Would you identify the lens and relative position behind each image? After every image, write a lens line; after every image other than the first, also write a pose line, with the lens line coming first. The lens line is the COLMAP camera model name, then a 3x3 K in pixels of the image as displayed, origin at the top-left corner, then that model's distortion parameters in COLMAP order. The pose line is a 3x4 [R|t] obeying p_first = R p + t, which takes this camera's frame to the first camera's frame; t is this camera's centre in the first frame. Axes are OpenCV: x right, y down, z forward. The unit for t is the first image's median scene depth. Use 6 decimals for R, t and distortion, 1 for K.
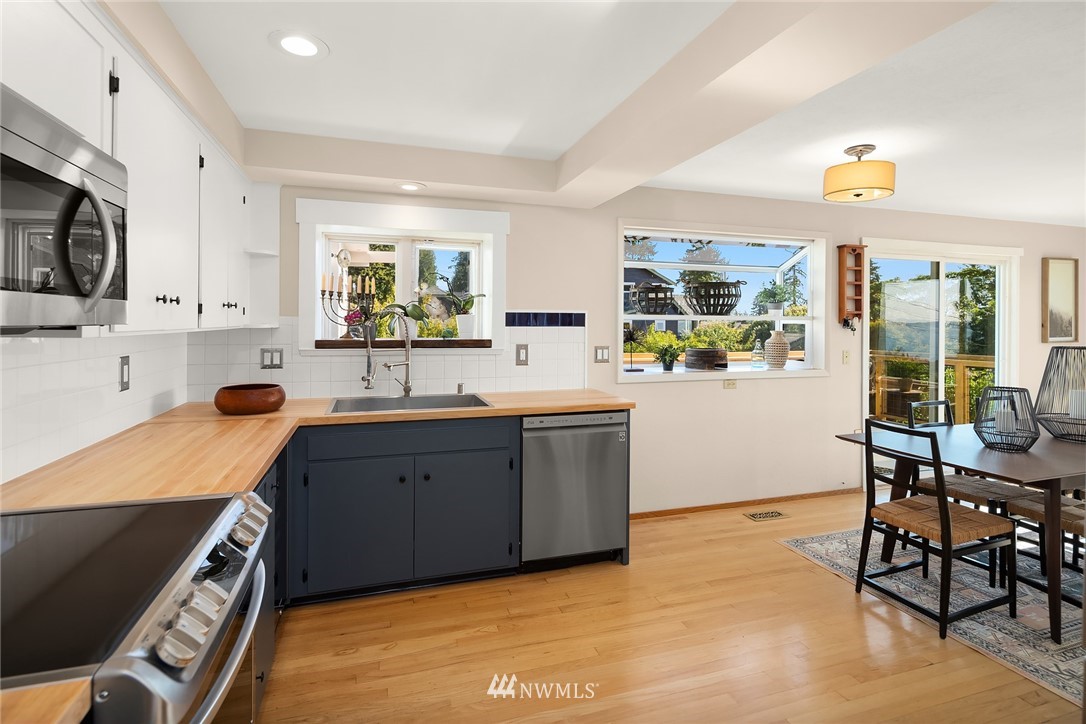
lens RADIAL K [[522.5, 0, 526.9], [0, 522.5, 331.6], [0, 0, 1]] dist [-0.003518, -0.002189]
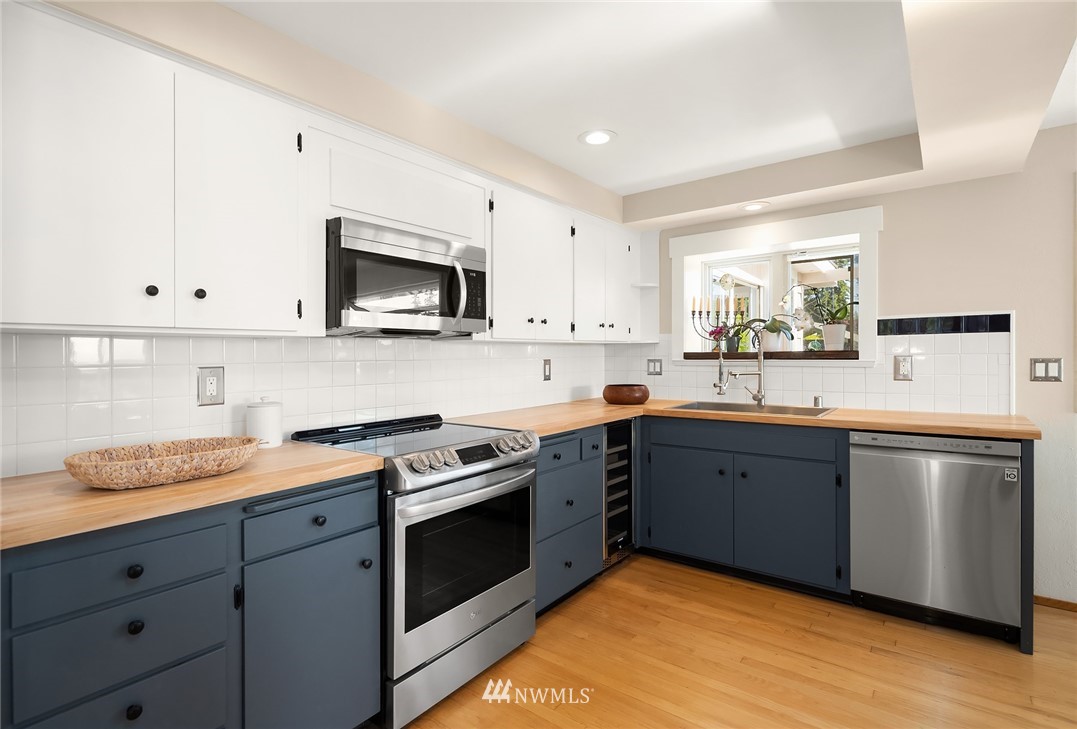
lens RADIAL K [[518.2, 0, 532.2], [0, 518.2, 363.5], [0, 0, 1]] dist [-0.003518, -0.002189]
pose [[0.570620, 0.000788, -0.821214, 0.390037], [-0.002087, 0.999998, -0.000491, 0.044356], [0.821212, 0.001994, 0.570620, 0.025673]]
